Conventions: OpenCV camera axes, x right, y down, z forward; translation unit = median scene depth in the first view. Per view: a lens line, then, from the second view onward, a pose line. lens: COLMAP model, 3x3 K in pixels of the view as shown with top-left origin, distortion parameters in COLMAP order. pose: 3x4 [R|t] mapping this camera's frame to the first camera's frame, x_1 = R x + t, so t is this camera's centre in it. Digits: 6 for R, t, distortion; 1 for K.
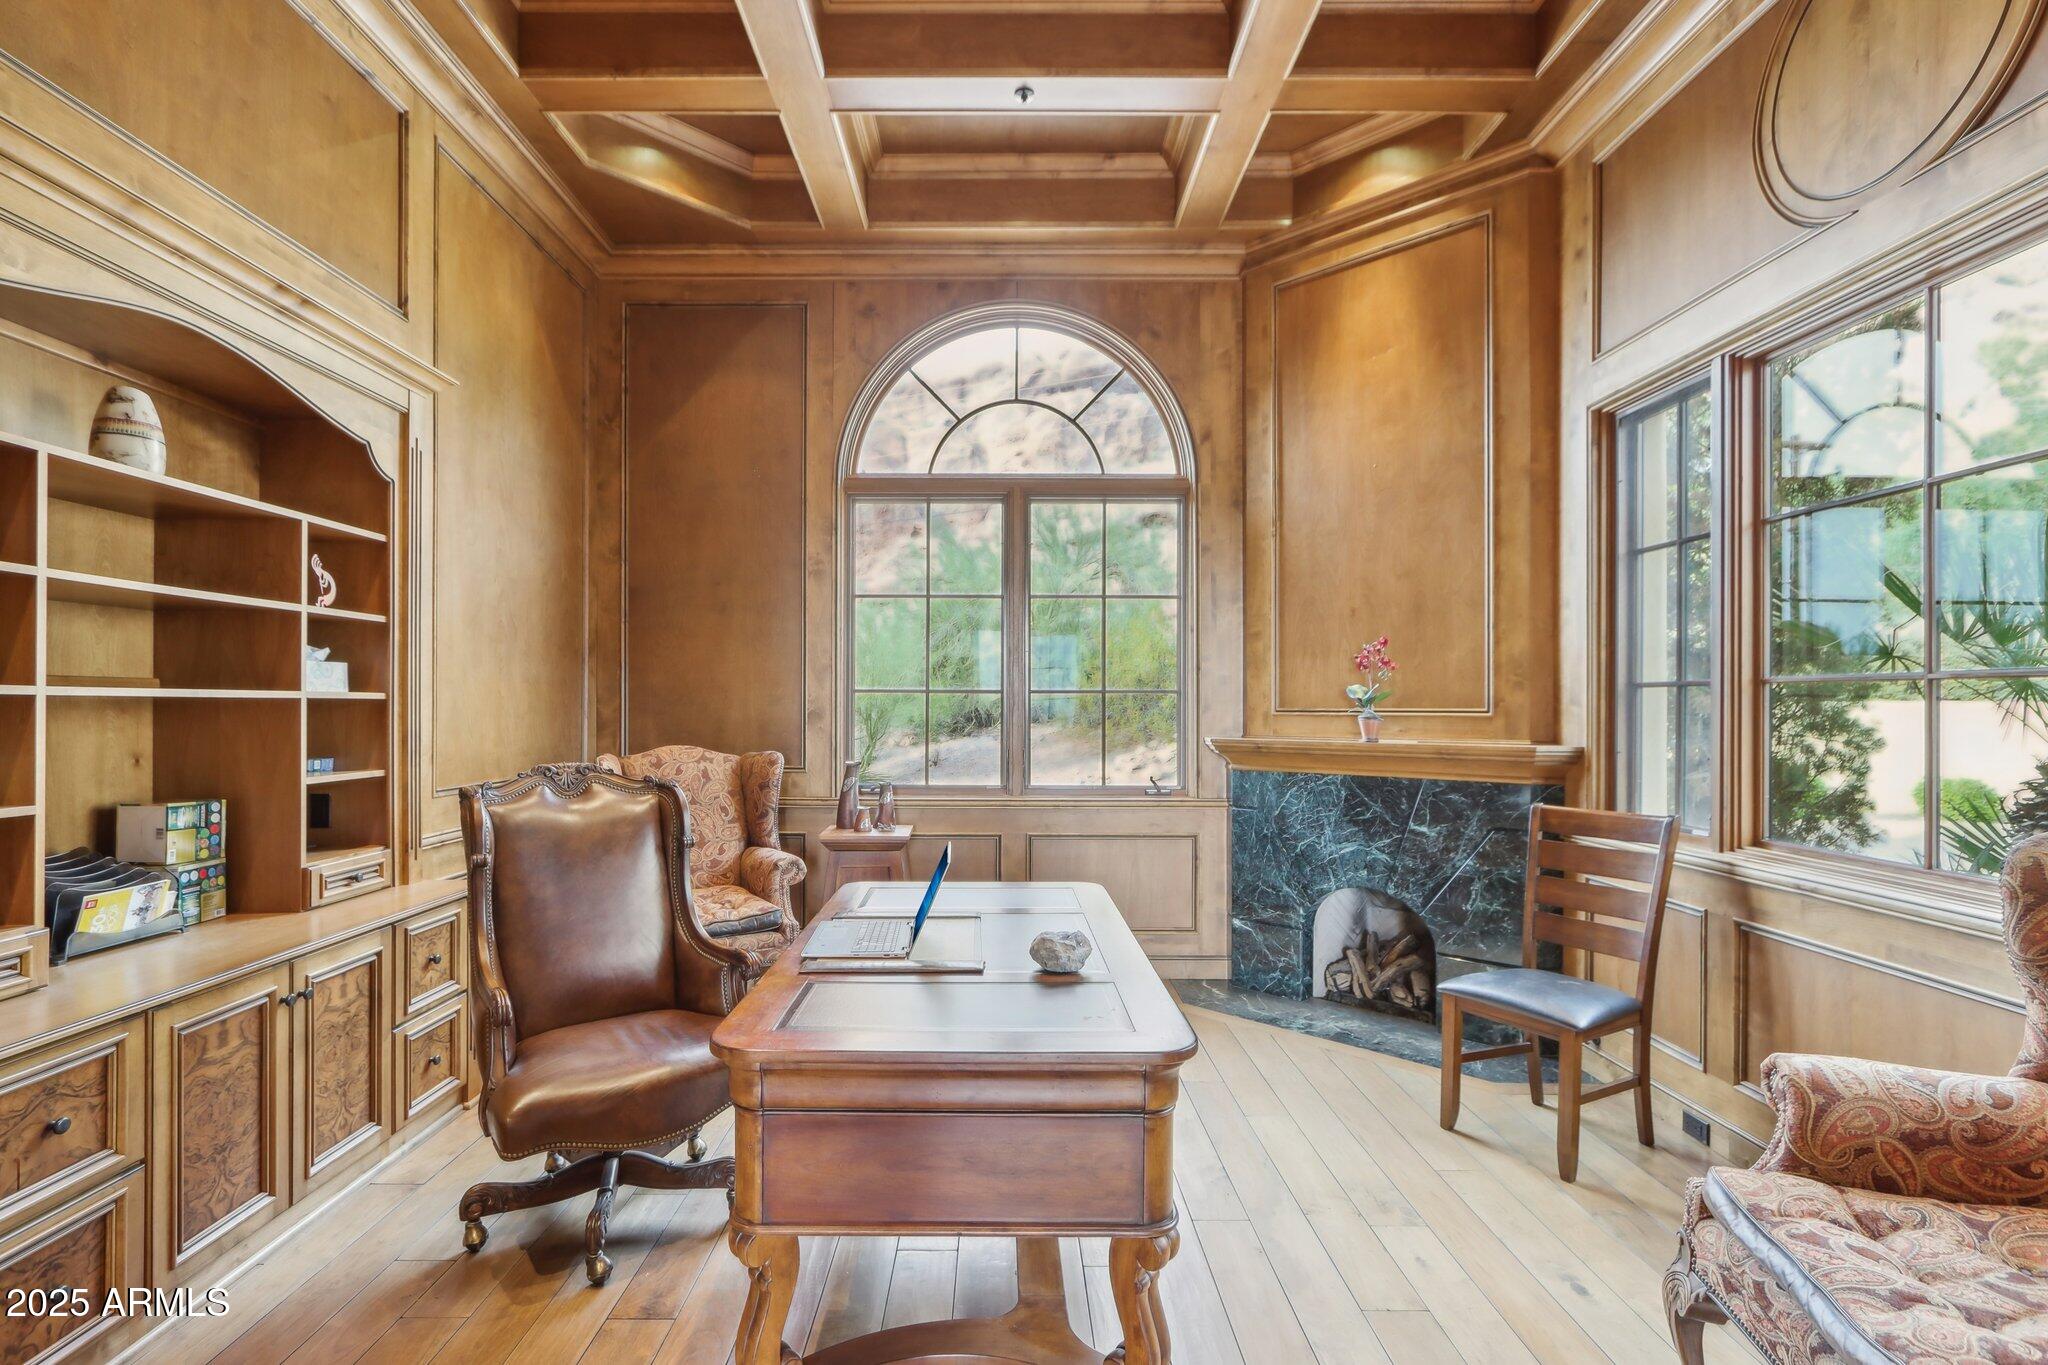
lens RADIAL K [[962.5, 0, 1019.7], [0, 962.5, 703.1], [0, 0, 1]] dist [-0.001206, -0.001006]
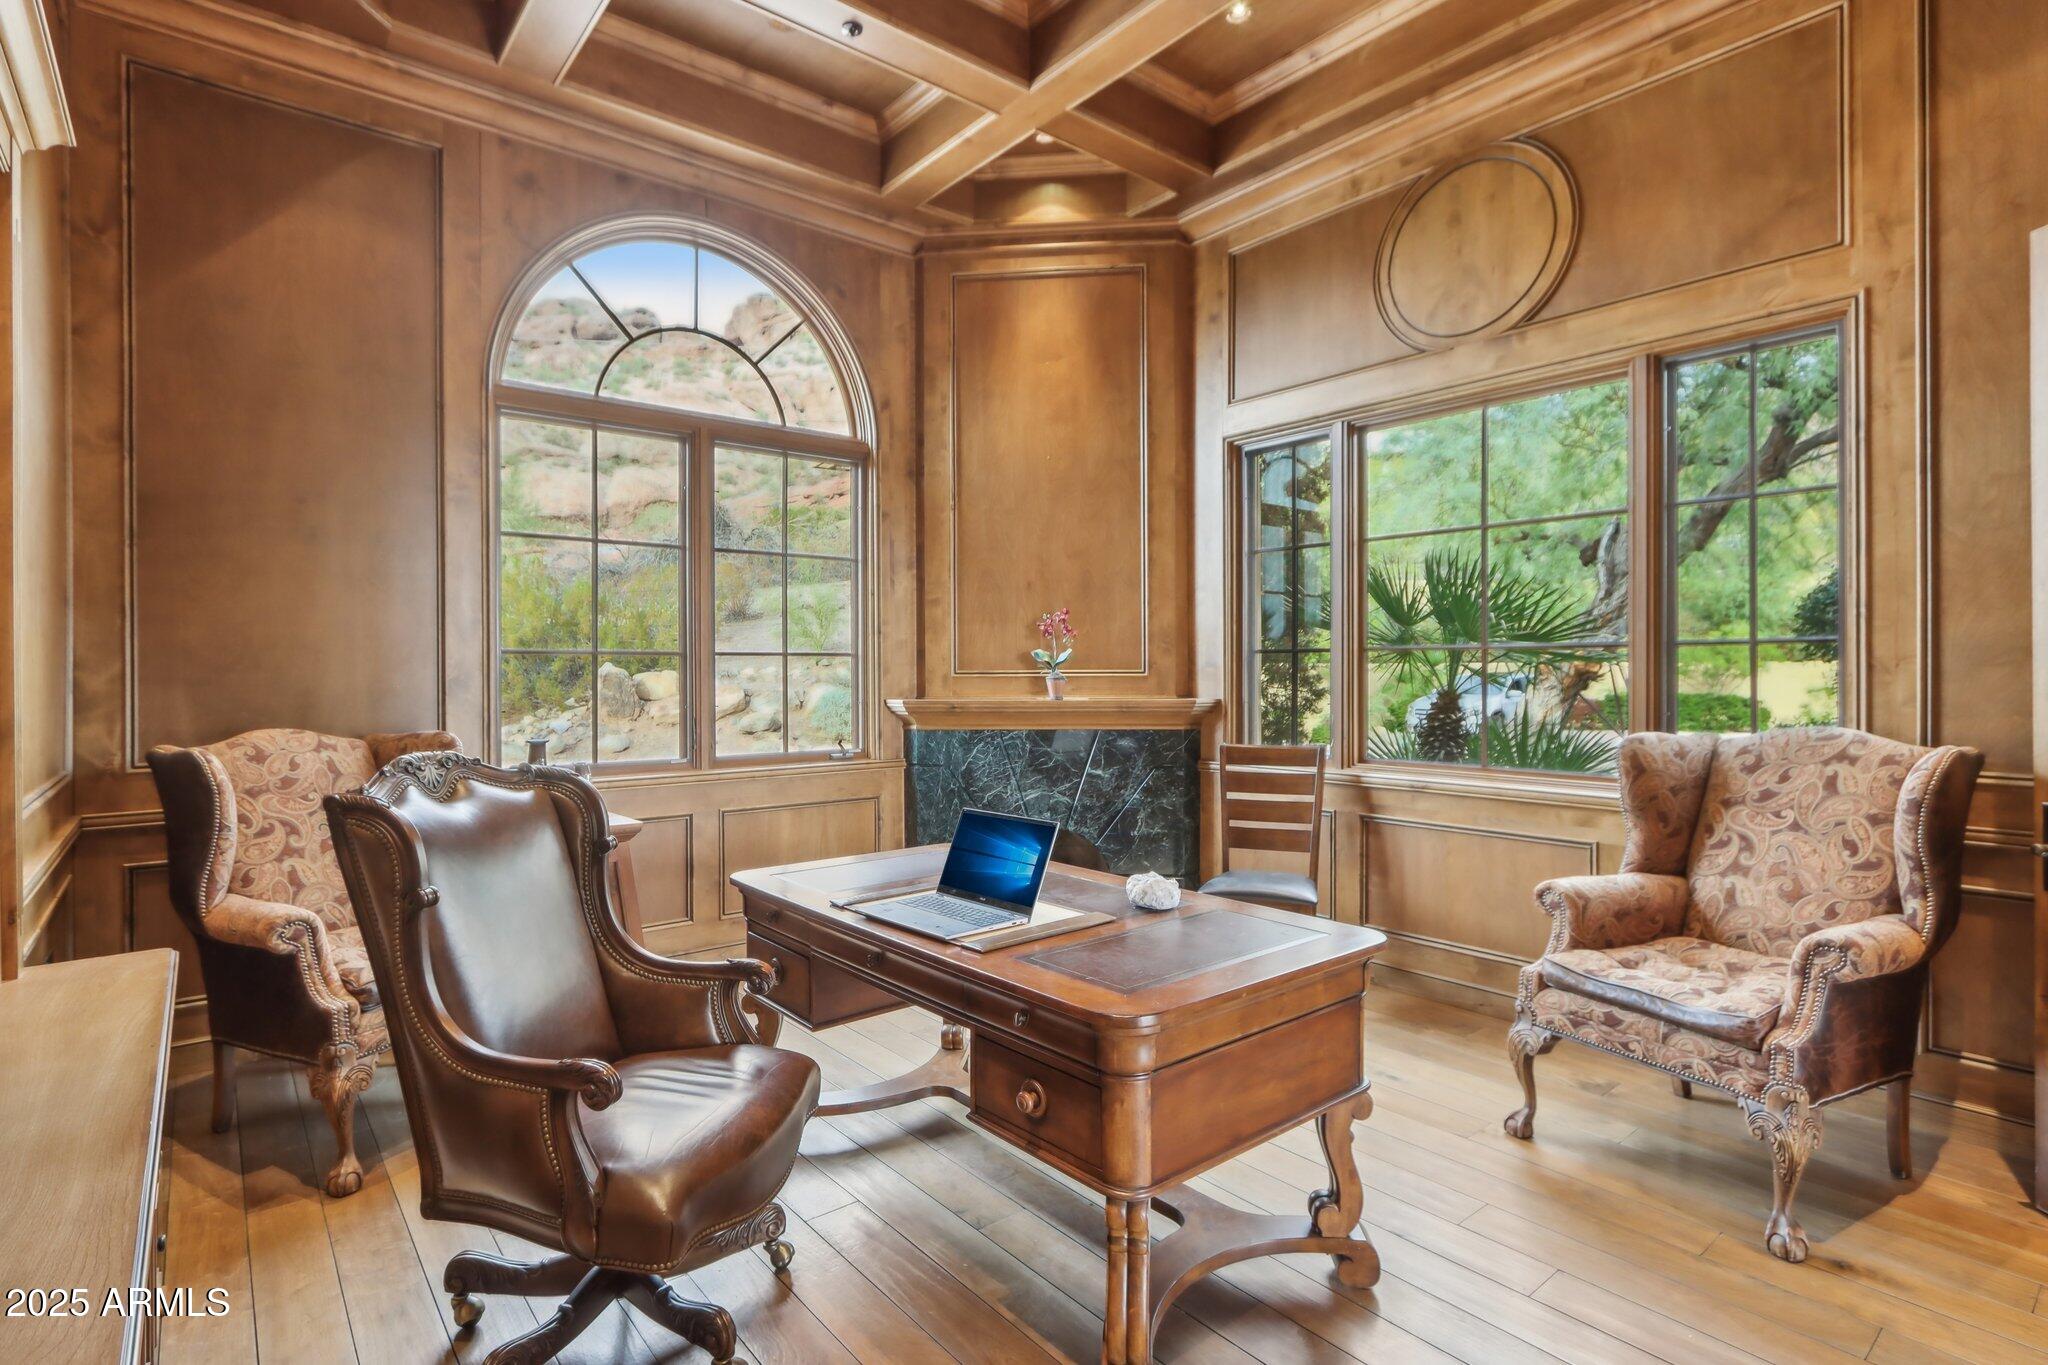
lens RADIAL K [[985.5, 0, 1015.1], [0, 985.5, 668.6], [0, 0, 1]] dist [-0.000764, -0.000438]
pose [[0.782061, -0.004618, 0.623185, -0.395169], [0.003679, 0.999989, 0.002793, -0.000003], [-0.623192, 0.000108, 0.782069, 0.110484]]
